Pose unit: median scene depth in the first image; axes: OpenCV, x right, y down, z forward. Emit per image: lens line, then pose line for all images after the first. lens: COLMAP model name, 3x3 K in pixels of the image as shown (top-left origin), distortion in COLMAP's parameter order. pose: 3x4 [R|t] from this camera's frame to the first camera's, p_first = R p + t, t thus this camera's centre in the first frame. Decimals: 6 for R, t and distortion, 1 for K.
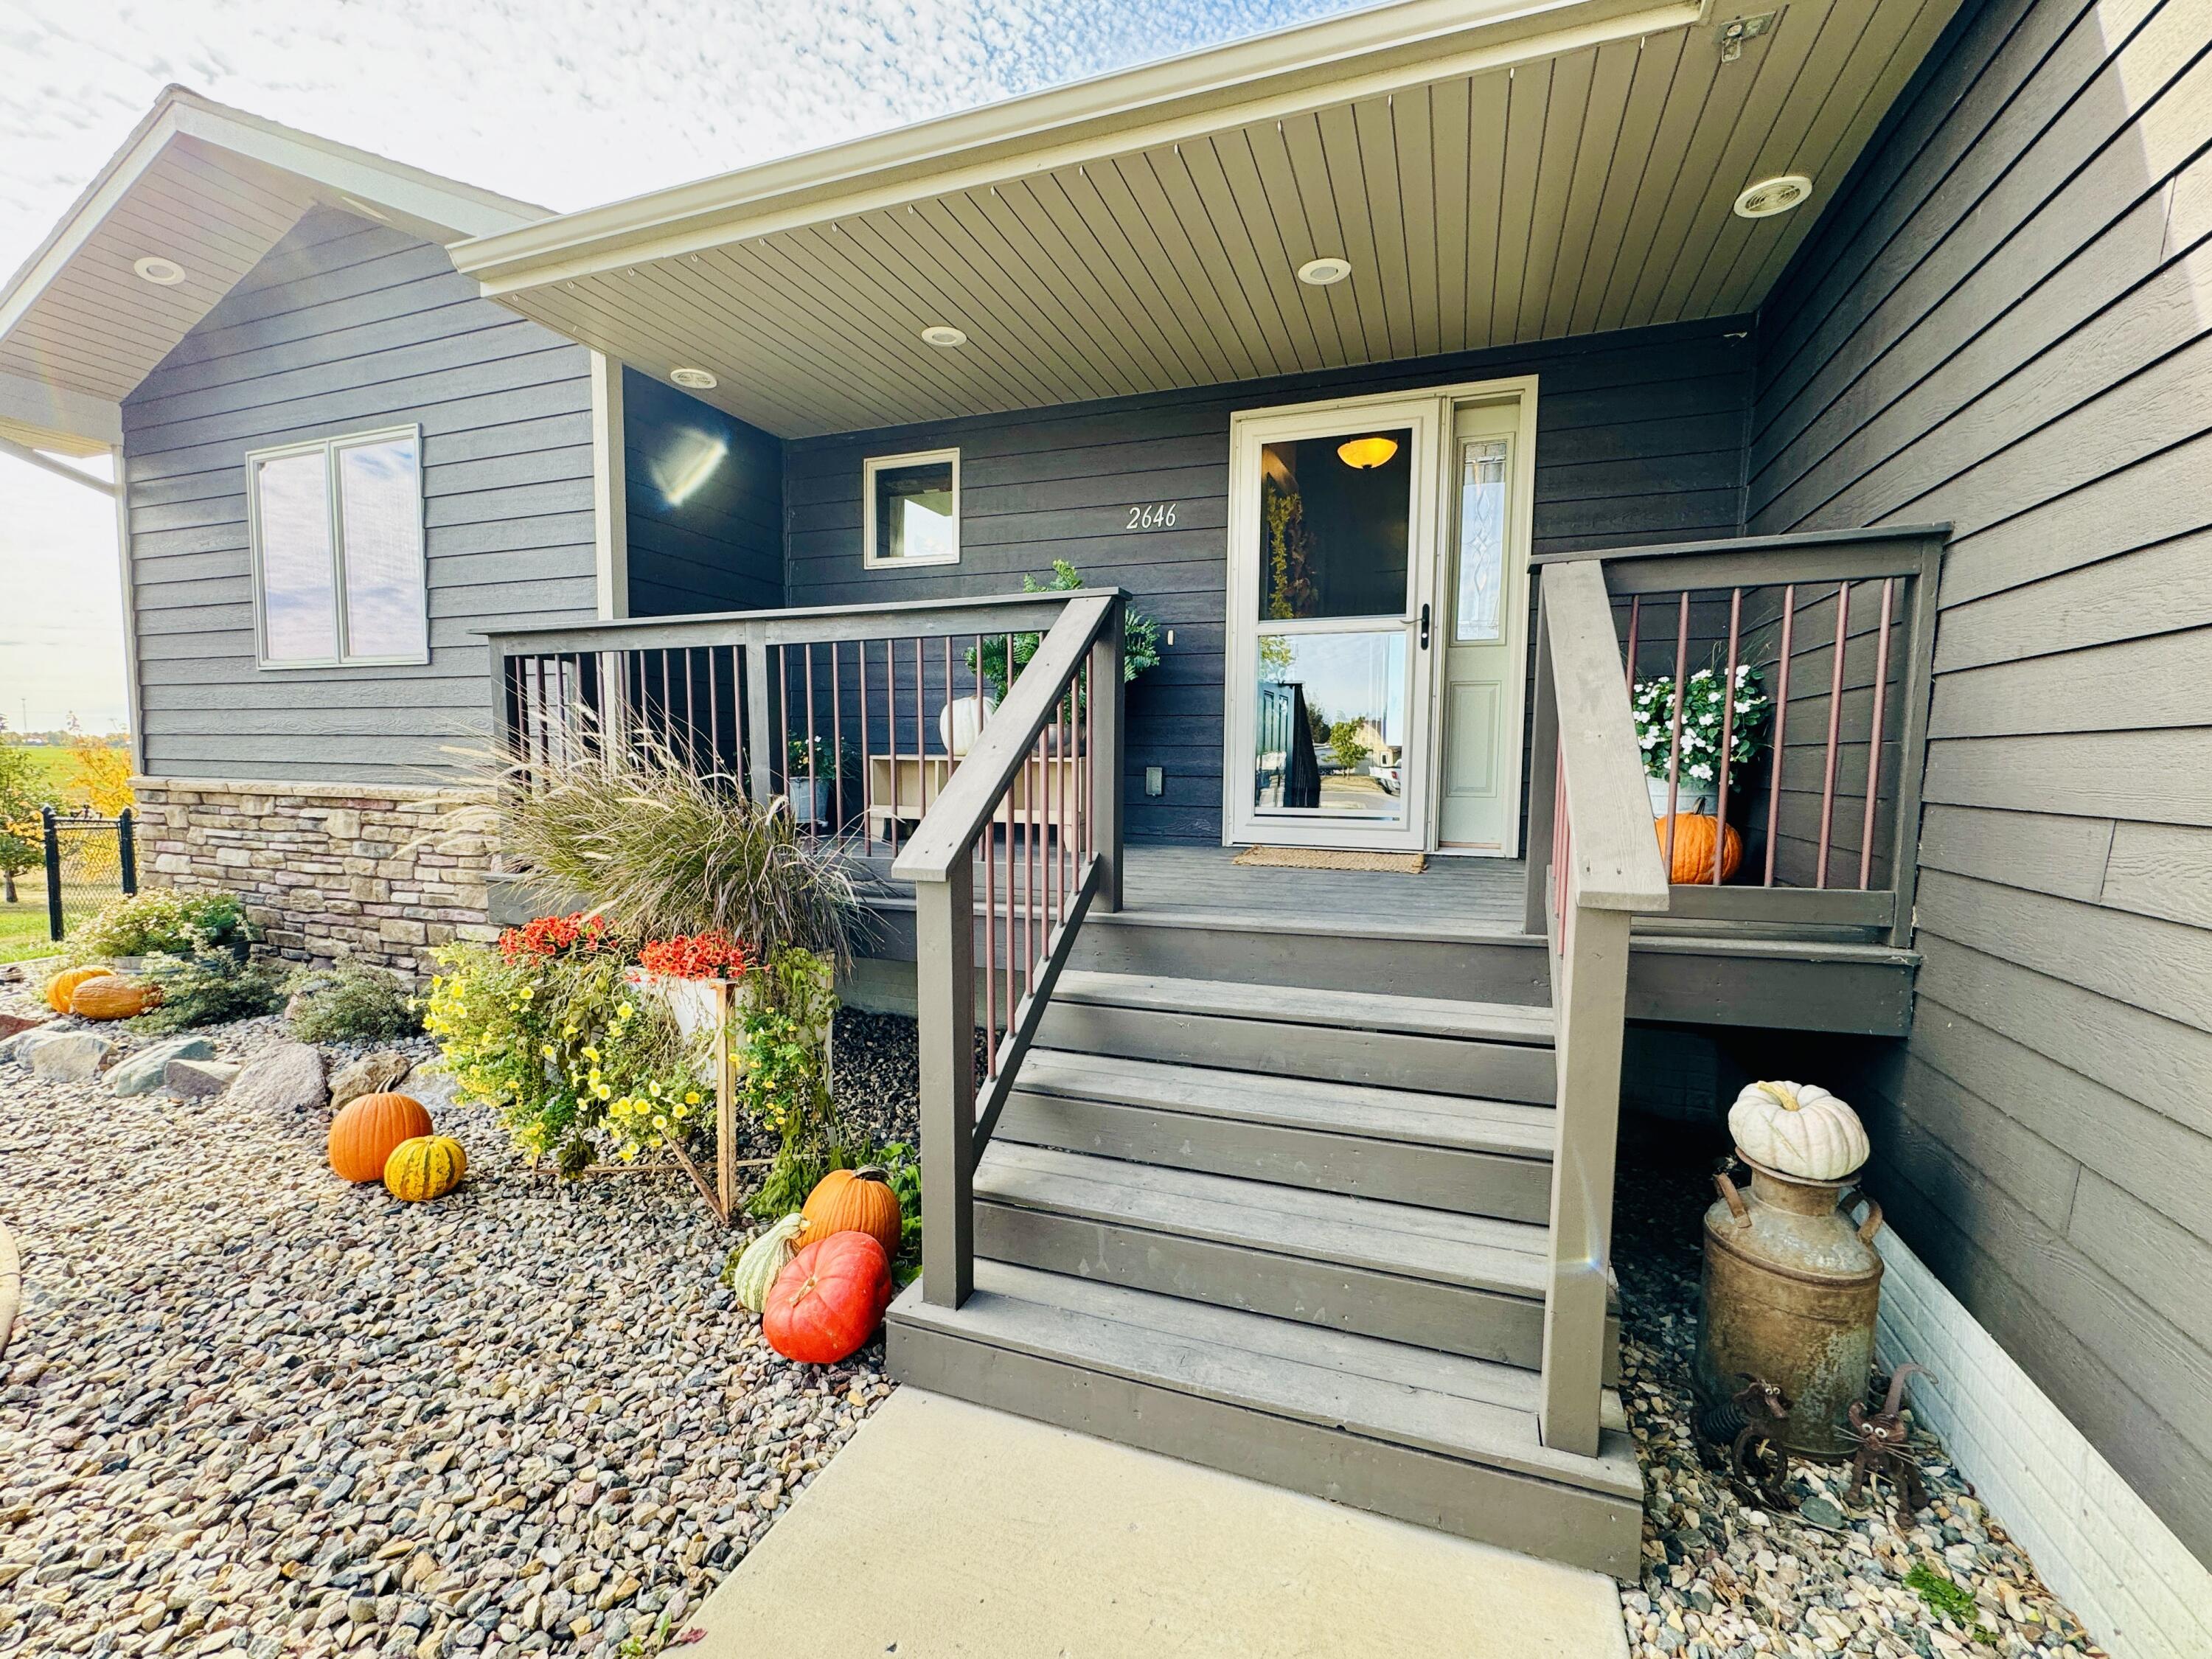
lens RADIAL K [[953.9, 0, 1098.9], [0, 953.9, 833.9], [0, 0, 1]] dist [-0.000704, -0.000328]
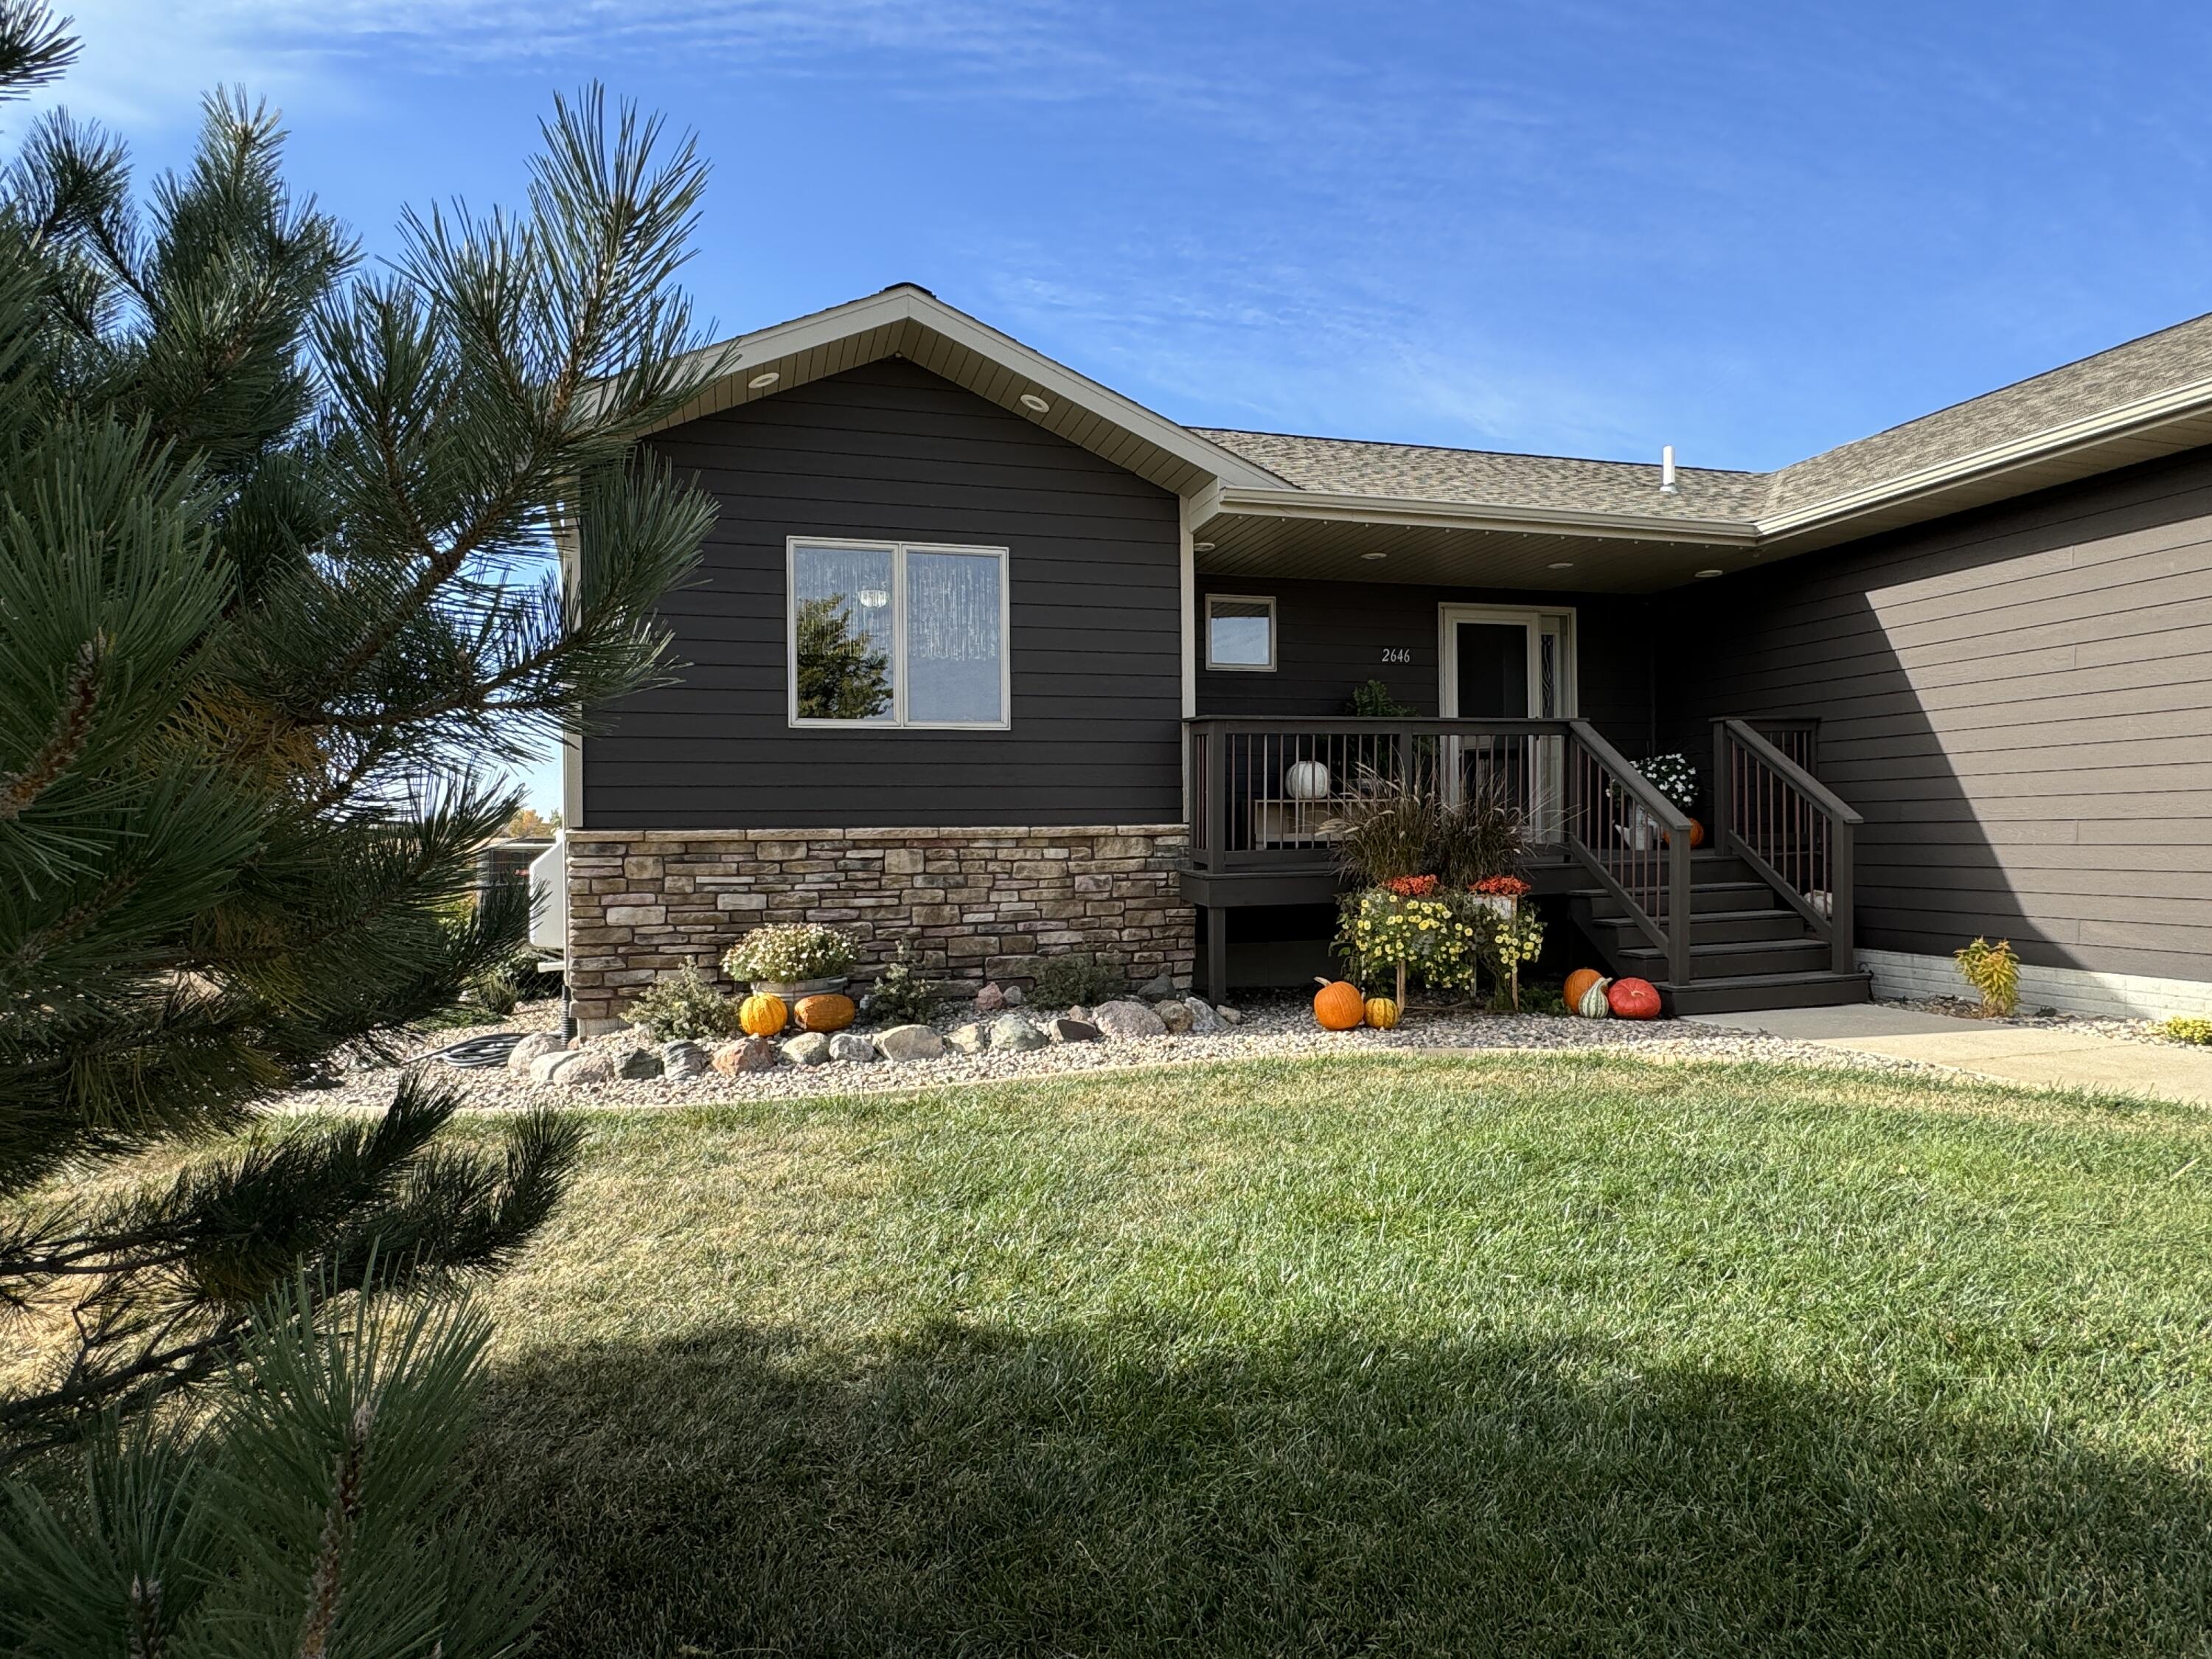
lens RADIAL K [[1261.9, 0, 1092.9], [0, 1261.9, 843.6], [0, 0, 1]] dist [0.013359, -0.000202]
pose [[0.795160, -0.026736, 0.605811, -1.671813], [0.067795, 0.996684, -0.044998, 0.057673], [-0.602599, 0.076851, 0.794335, -0.401788]]
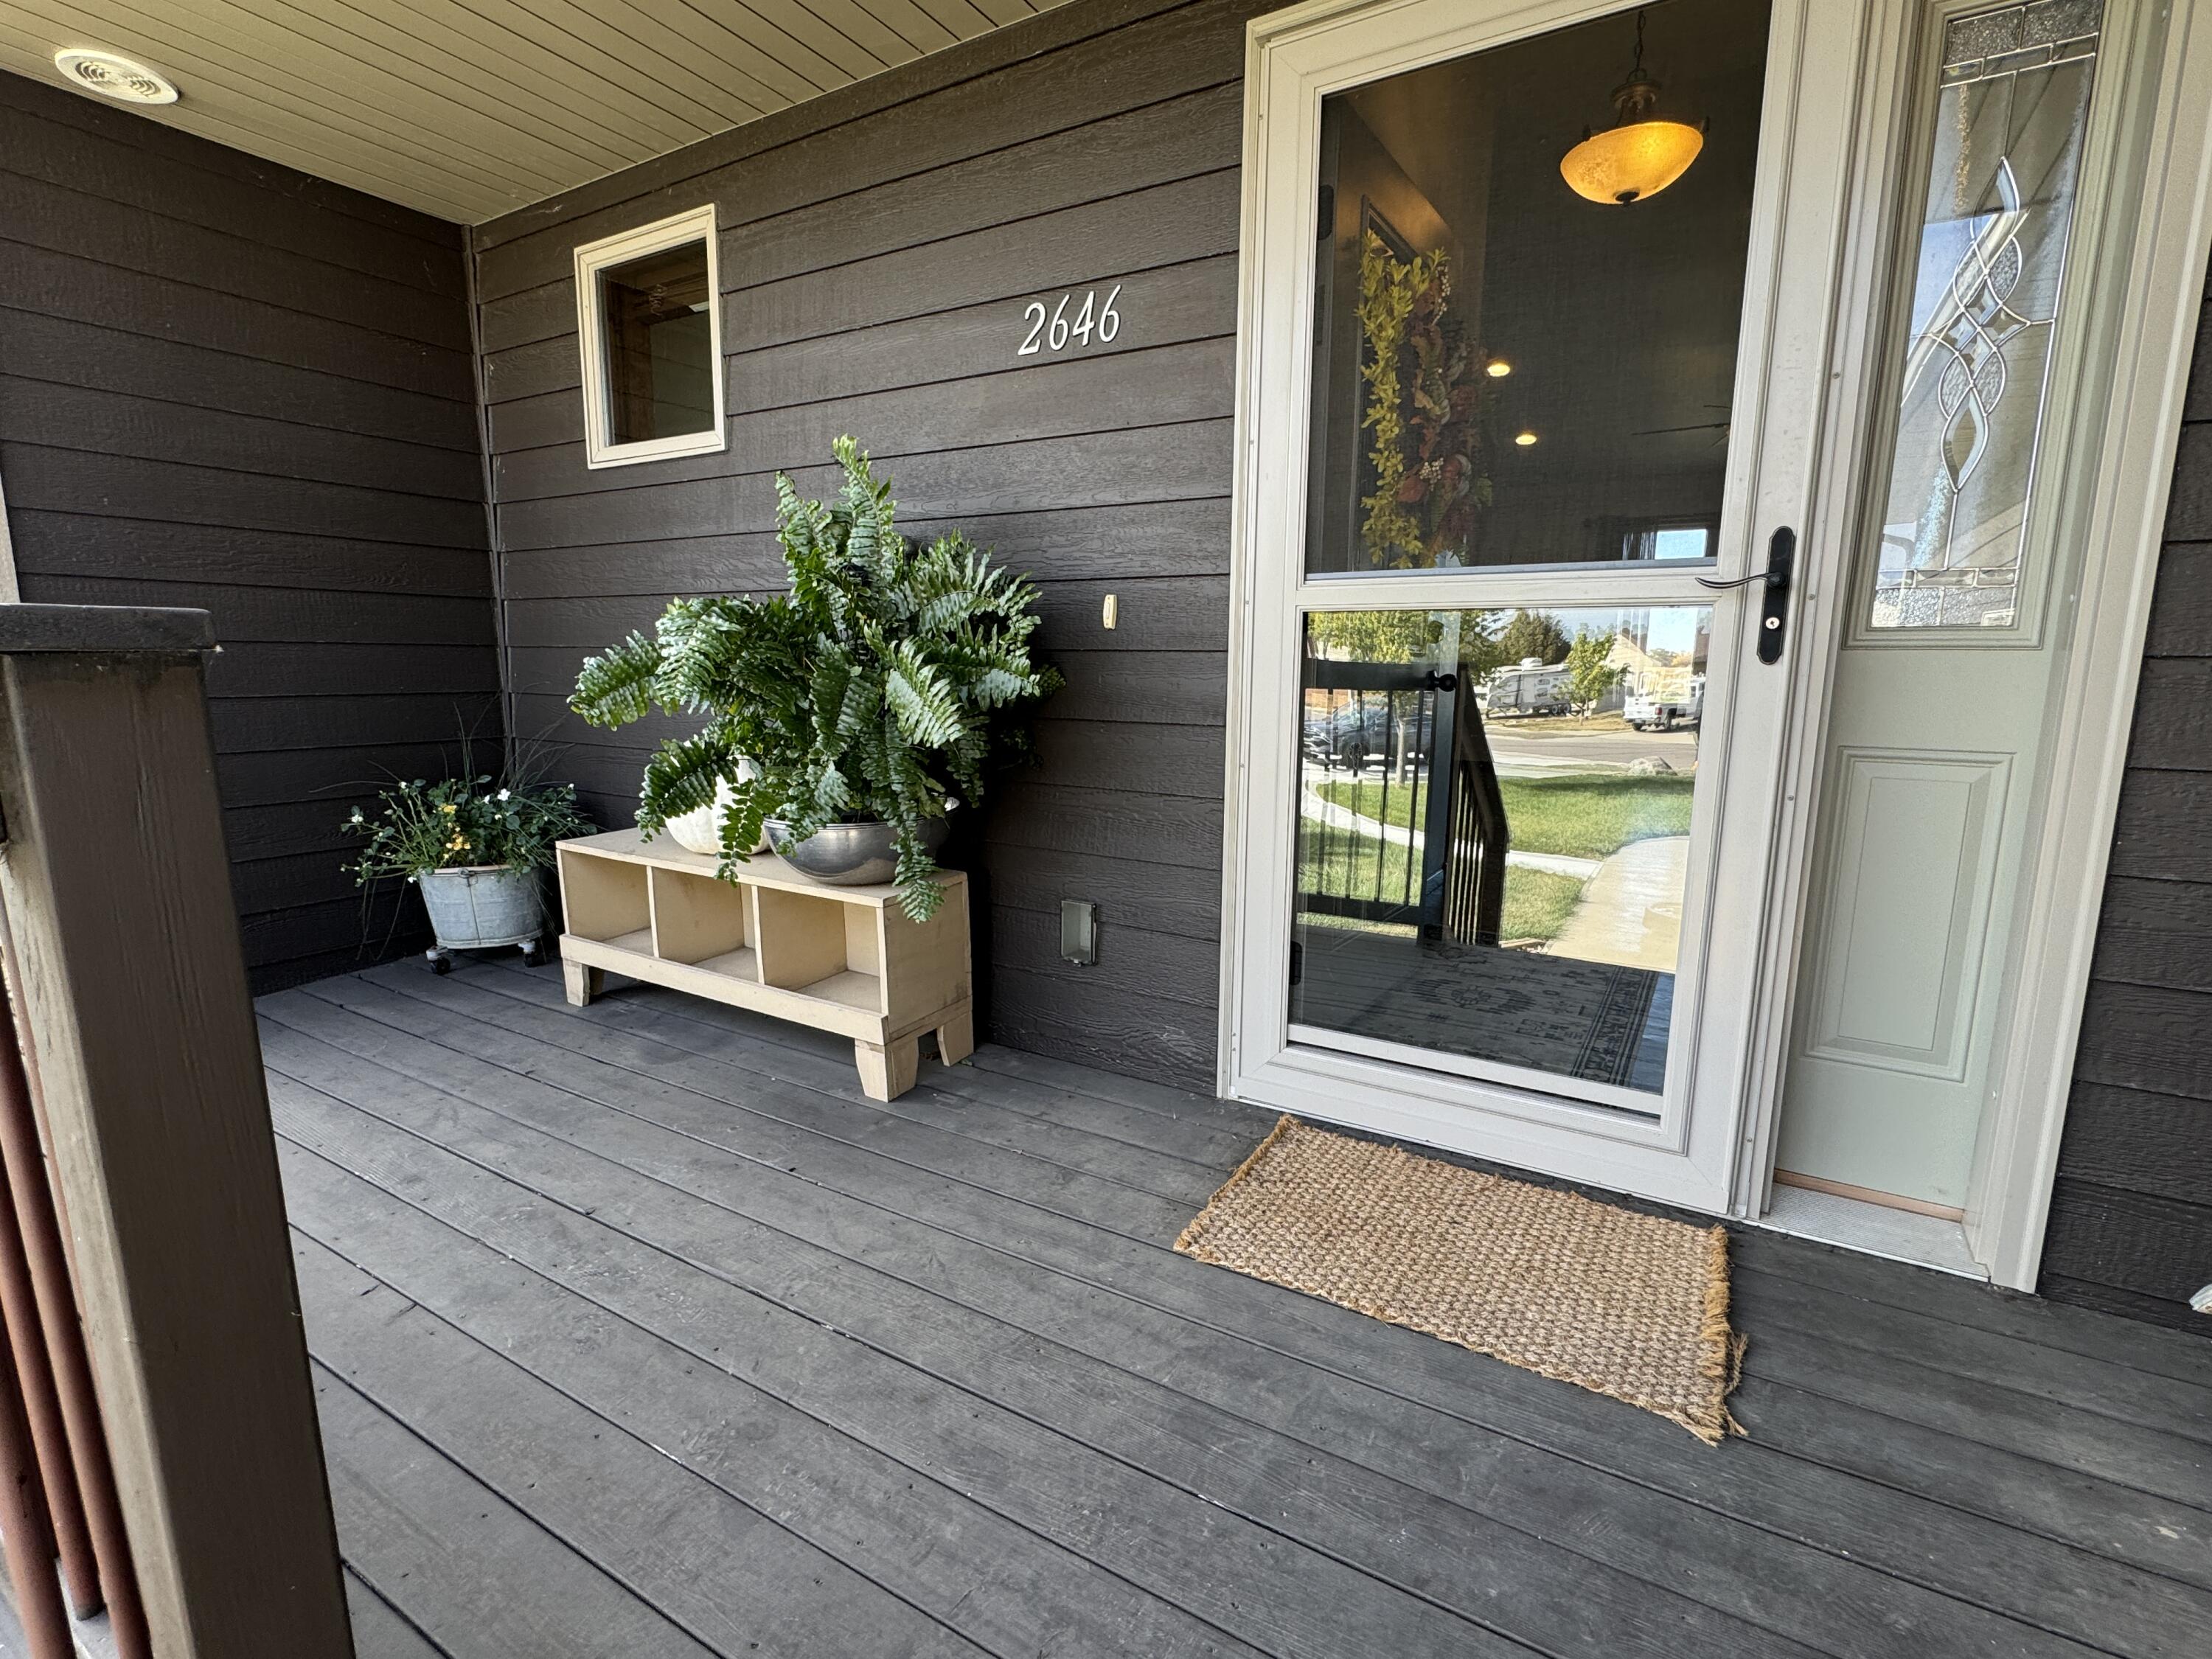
lens RADIAL K [[1034.8, 0, 1110.3], [0, 1034.8, 824.2], [0, 0, 1]] dist [0.002469, -0.000152]
pose [[0.983097, 0.026896, -0.181101, 0.158470], [-0.012694, 0.996784, 0.079129, -0.143127], [0.182647, -0.075492, 0.980276, 0.521630]]
